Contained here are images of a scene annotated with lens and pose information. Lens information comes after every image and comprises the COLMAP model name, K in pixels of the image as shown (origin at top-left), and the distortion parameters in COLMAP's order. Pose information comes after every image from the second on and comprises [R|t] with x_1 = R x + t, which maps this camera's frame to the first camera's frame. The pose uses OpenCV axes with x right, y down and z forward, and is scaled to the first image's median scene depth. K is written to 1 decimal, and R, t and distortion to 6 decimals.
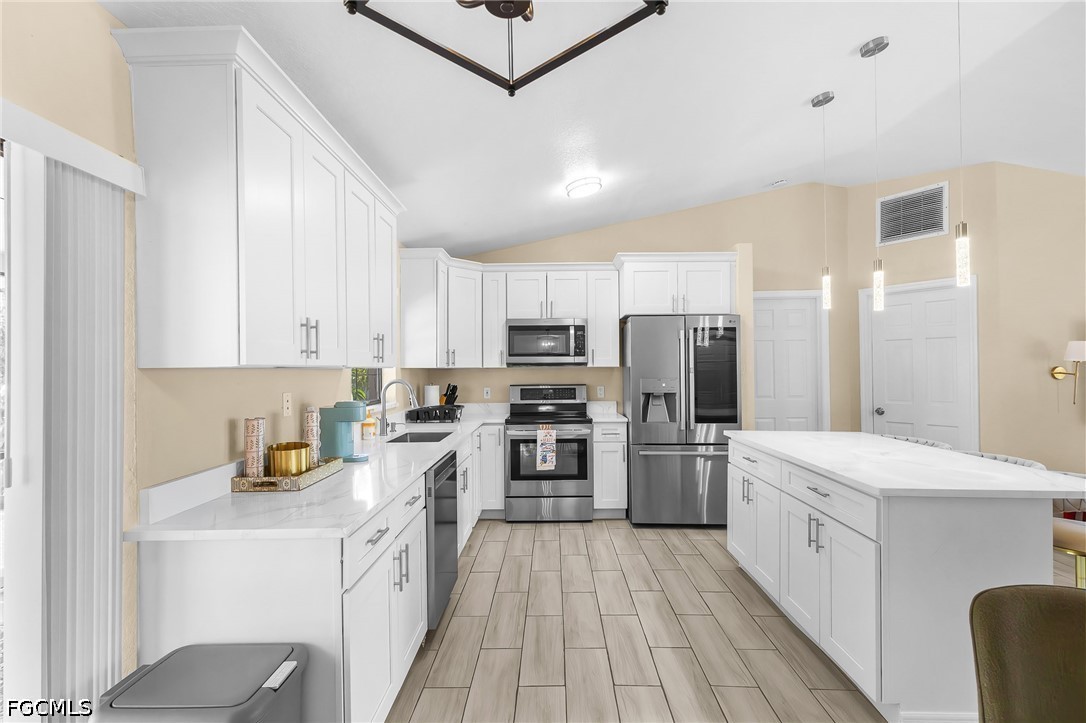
lens RADIAL K [[497.6, 0, 539.2], [0, 497.6, 363.8], [0, 0, 1]] dist [0.000361, 0.000317]
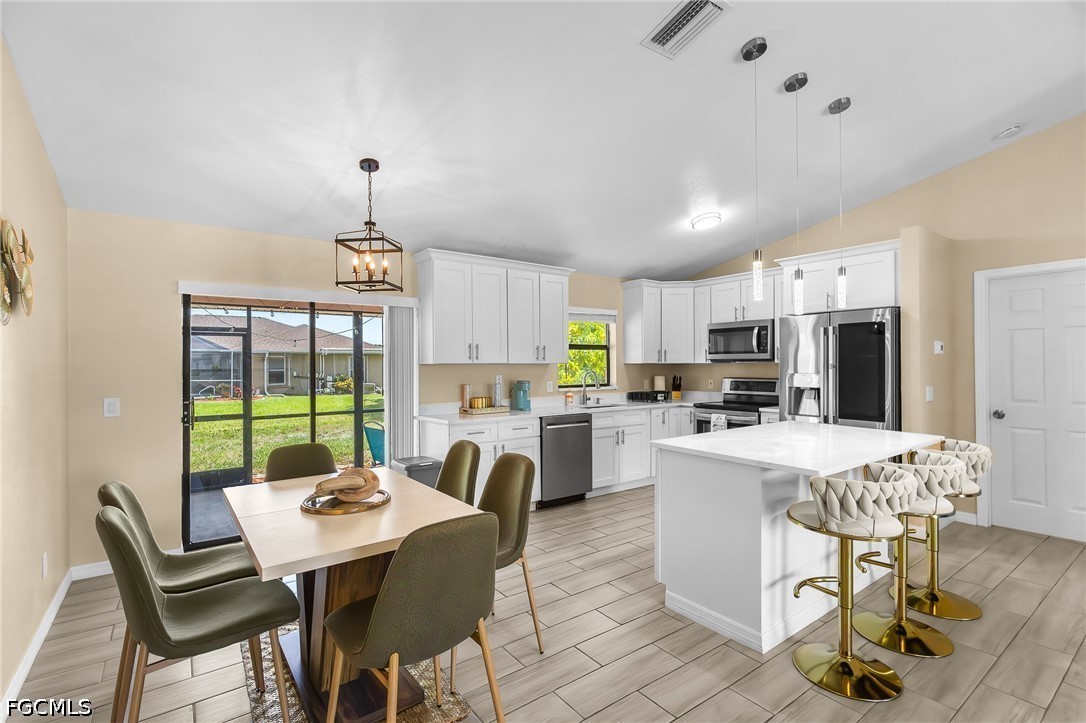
lens RADIAL K [[497.6, 0, 539.2], [0, 497.6, 363.8], [0, 0, 1]] dist [0.000361, 0.000317]
pose [[0.620023, 0.003035, -0.784578, 0.656169], [0.004521, 0.999962, 0.007441, -0.001732], [0.784571, -0.008161, 0.619986, -0.096959]]
